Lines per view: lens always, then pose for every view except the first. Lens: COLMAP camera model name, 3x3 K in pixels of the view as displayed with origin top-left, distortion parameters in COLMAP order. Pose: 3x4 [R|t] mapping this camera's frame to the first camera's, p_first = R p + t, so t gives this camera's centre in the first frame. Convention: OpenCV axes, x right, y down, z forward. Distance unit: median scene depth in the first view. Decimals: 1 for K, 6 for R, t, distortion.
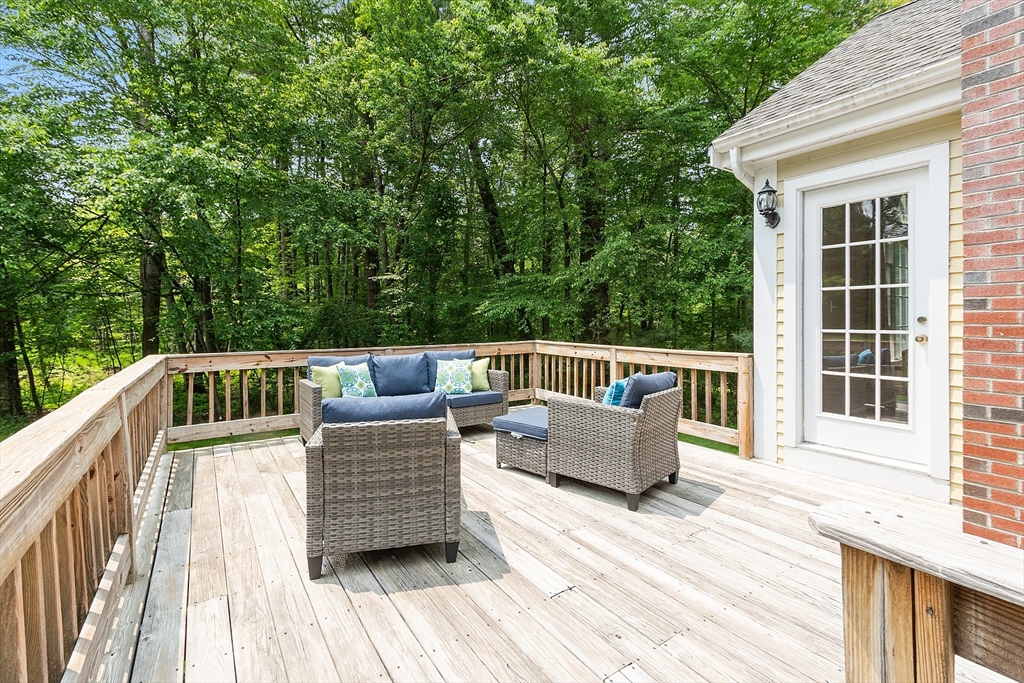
lens RADIAL K [[456.3, 0, 513.9], [0, 456.3, 321.8], [0, 0, 1]] dist [-0.004452, -0.000514]
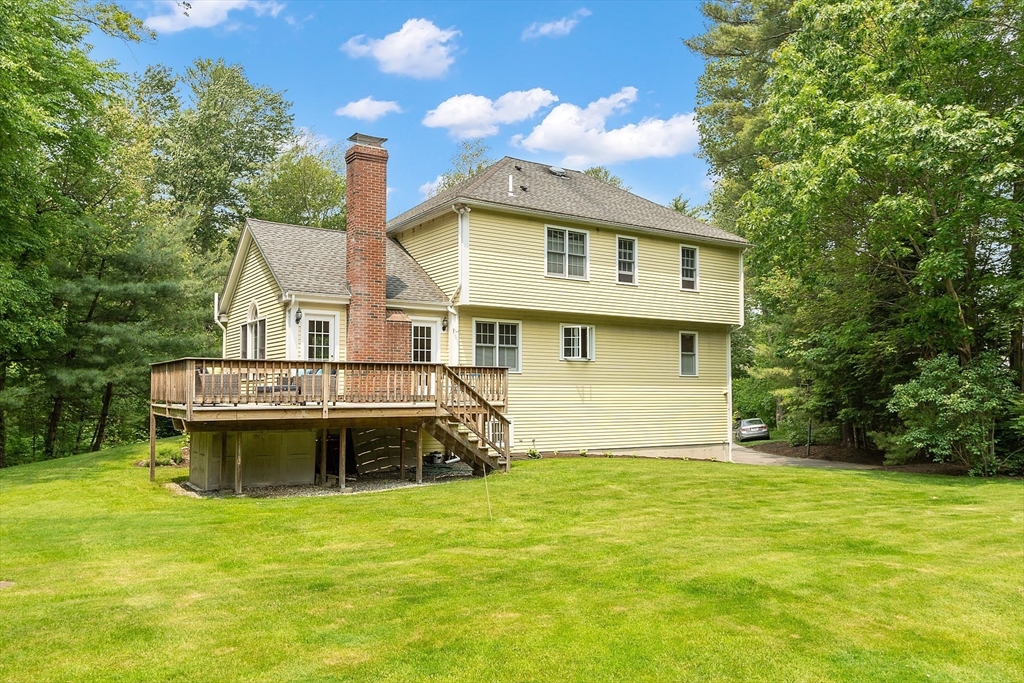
lens RADIAL K [[792.9, 0, 513.6], [0, 792.9, 348.6], [0, 0, 1]] dist [0.011817, 0.000654]
pose [[0.016039, 0.054590, 0.998380, -5.036079], [-0.001932, 0.998508, -0.054566, 0.257678], [-0.999869, -0.001054, 0.016121, -0.537505]]
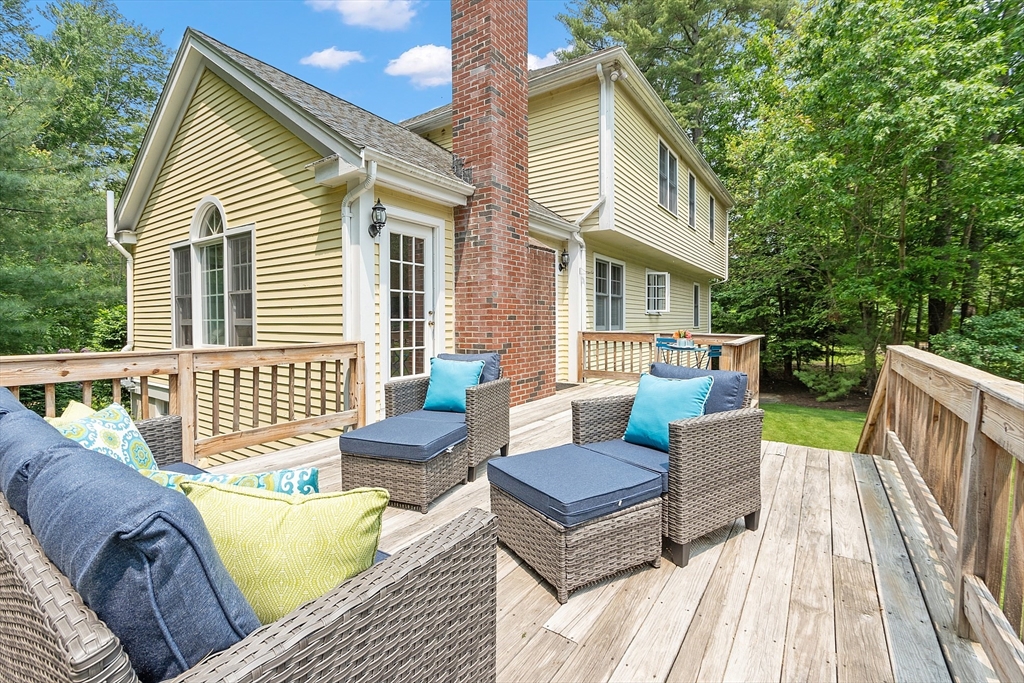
lens RADIAL K [[456.3, 0, 510.3], [0, 456.3, 323.5], [0, 0, 1]] dist [-0.004452, -0.000514]
pose [[-0.363650, -0.006143, 0.931516, -0.801881], [0.000641, 0.999976, 0.006845, 0.022930], [-0.931536, 0.003087, -0.363637, 1.224052]]
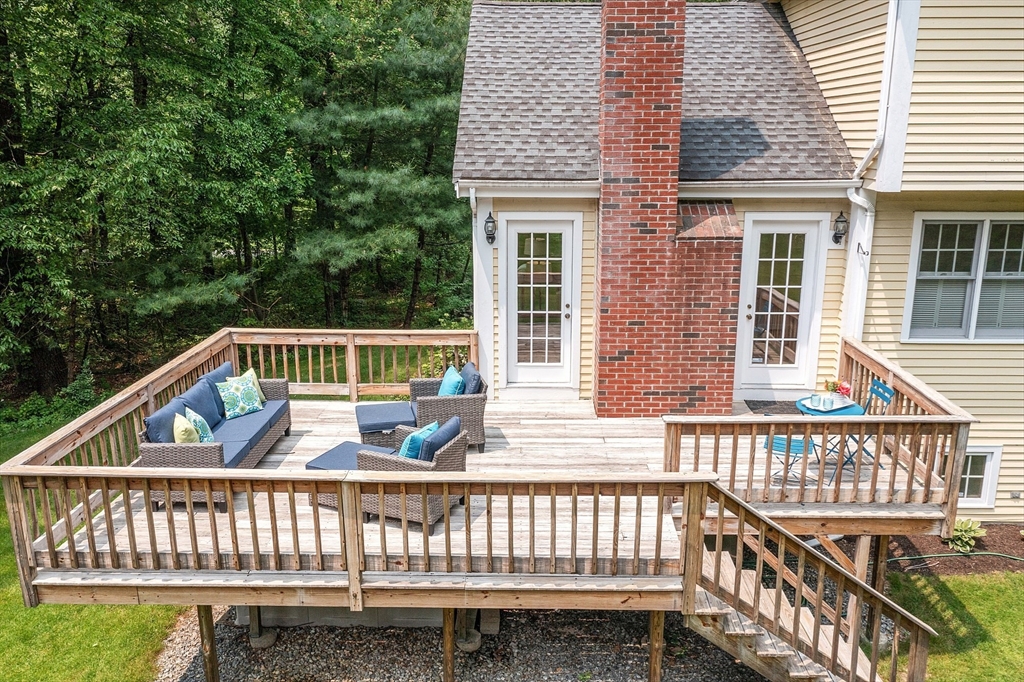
lens RADIAL K [[829.9, 0, 502.8], [0, 829.9, 336.5], [0, 0, 1]] dist [-0.010461, 0.004816]
pose [[0.583999, -0.195605, 0.787835, -1.675913], [0.002697, 0.970996, 0.239081, -0.604712], [-0.811750, -0.137498, 0.567588, -0.604241]]
